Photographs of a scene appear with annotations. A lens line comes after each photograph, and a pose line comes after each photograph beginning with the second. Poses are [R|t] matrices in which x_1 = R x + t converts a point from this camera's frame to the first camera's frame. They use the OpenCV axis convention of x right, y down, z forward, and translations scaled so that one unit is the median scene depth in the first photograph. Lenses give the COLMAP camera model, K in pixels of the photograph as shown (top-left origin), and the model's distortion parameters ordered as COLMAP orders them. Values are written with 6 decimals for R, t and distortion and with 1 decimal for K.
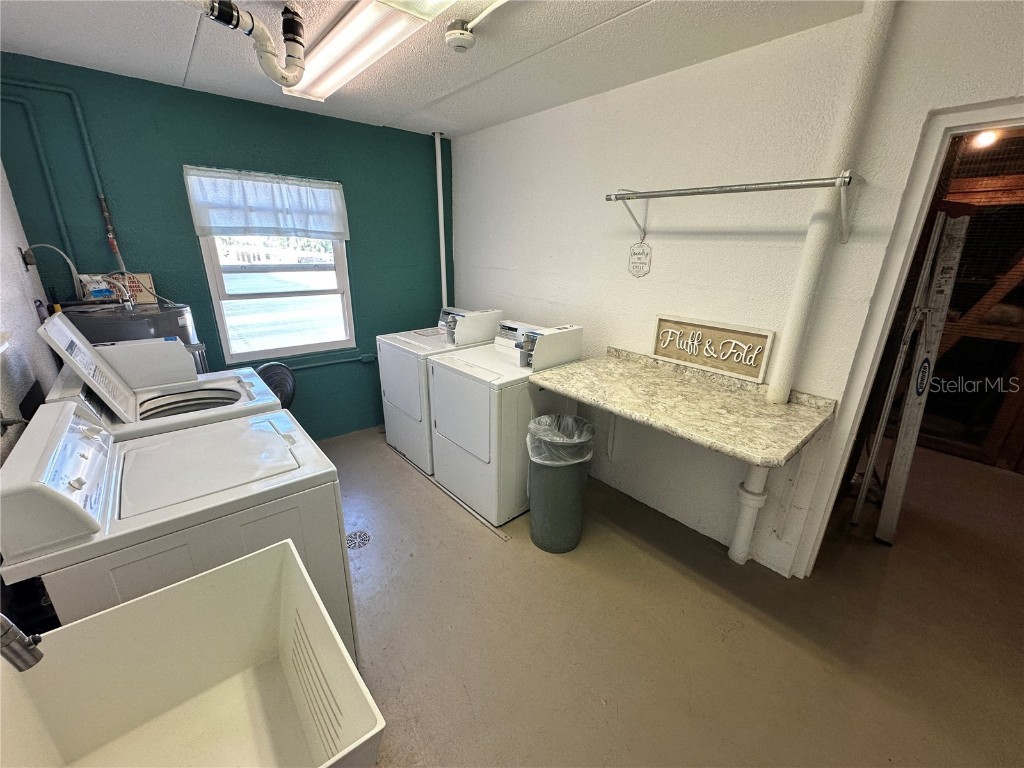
lens RADIAL K [[408.1, 0, 511.4], [0, 408.1, 383.7], [0, 0, 1]] dist [-0.003923, 0.000791]
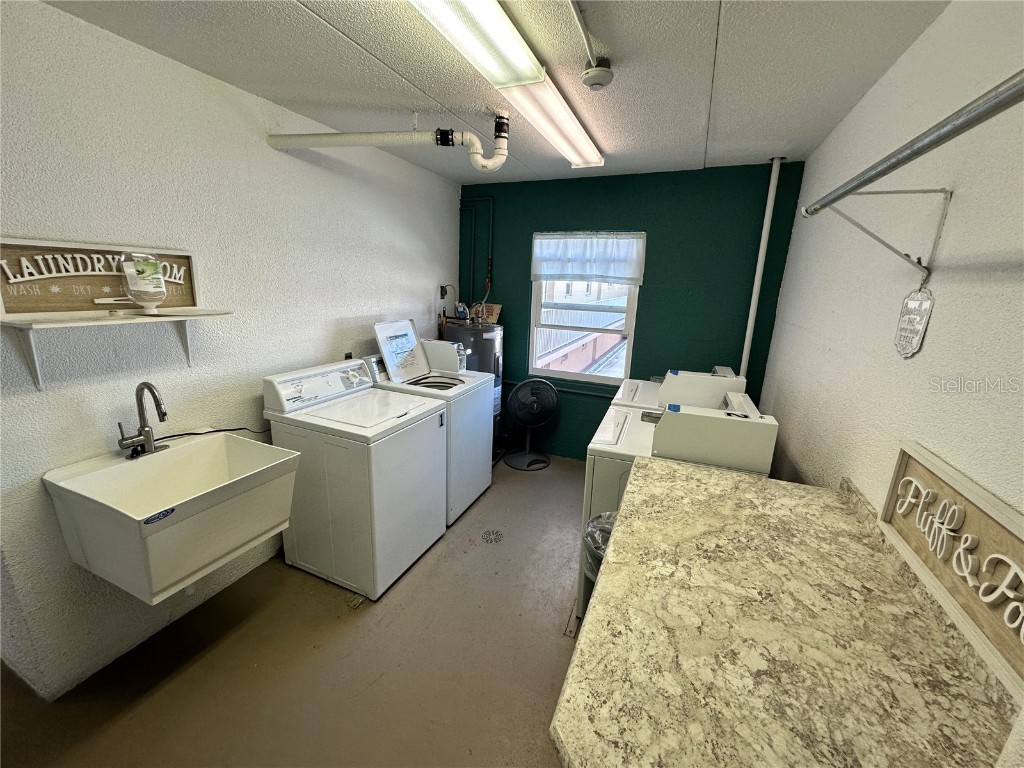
lens RADIAL K [[408.1, 0, 511.4], [0, 408.1, 383.7], [0, 0, 1]] dist [-0.003923, 0.000791]
pose [[0.438774, 0.215950, -0.872263, 0.552510], [-0.313185, 0.946581, 0.076808, -0.126658], [0.842254, 0.239479, 0.482967, 0.388038]]
